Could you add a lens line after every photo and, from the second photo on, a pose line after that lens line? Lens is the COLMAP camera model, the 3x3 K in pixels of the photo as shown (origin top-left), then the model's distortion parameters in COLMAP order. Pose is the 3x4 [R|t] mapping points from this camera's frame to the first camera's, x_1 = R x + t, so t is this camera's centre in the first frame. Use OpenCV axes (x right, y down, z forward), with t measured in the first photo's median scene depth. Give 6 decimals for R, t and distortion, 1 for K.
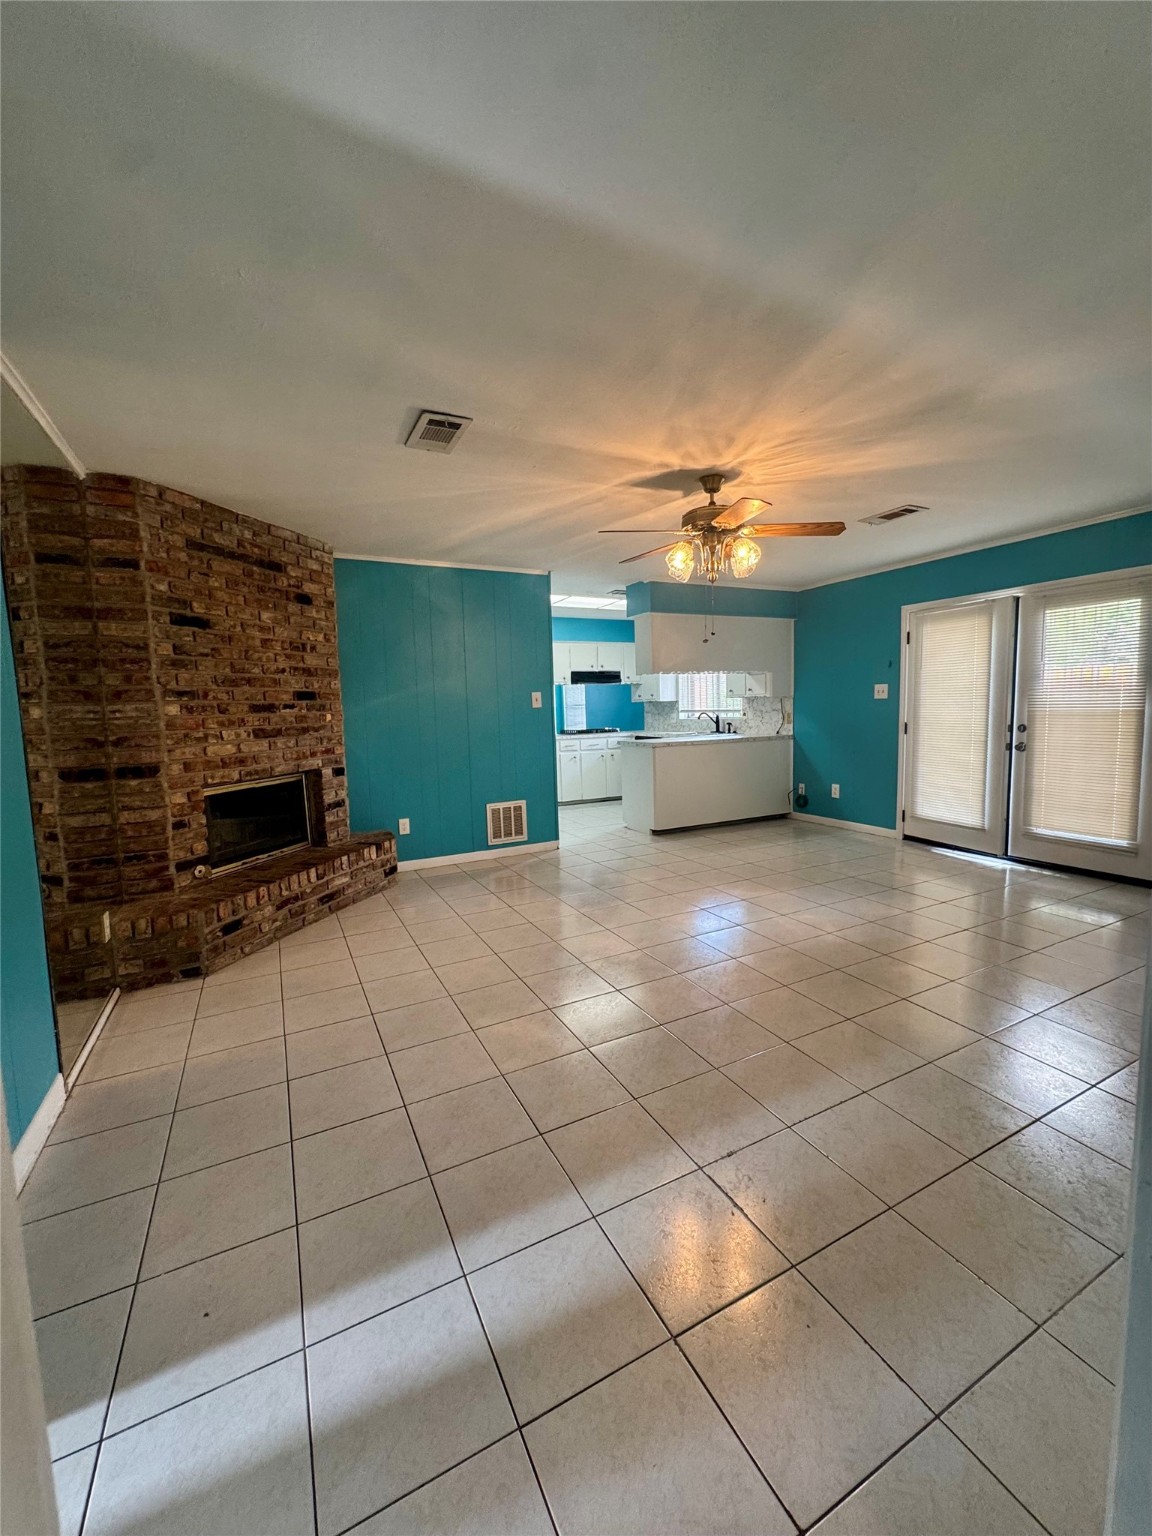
lens RADIAL K [[611.7, 0, 574.1], [0, 611.7, 768.1], [0, 0, 1]] dist [-0.001732, 0.000393]
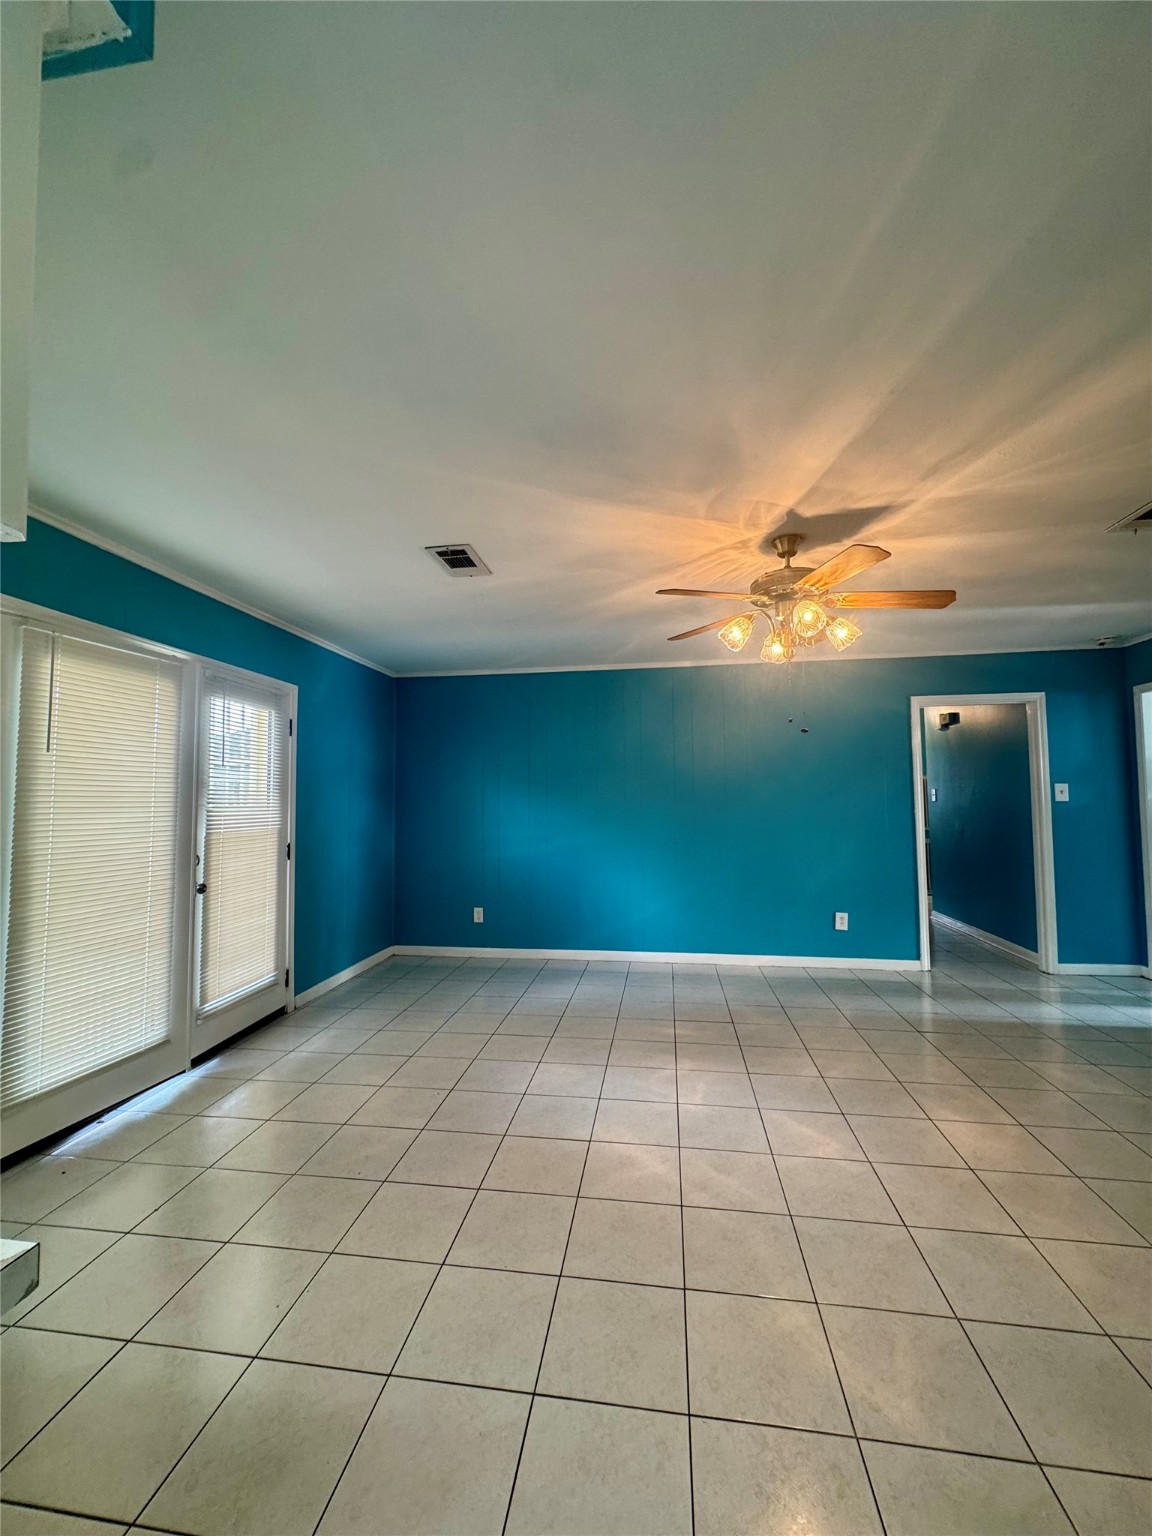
lens RADIAL K [[611.7, 0, 574.1], [0, 611.7, 768.1], [0, 0, 1]] dist [-0.001732, 0.000393]
pose [[-0.817632, 0.069750, 0.571500, 0.003014], [0.091439, 0.995767, 0.009289, -0.130295], [-0.568433, 0.059853, -0.820550, 1.266912]]
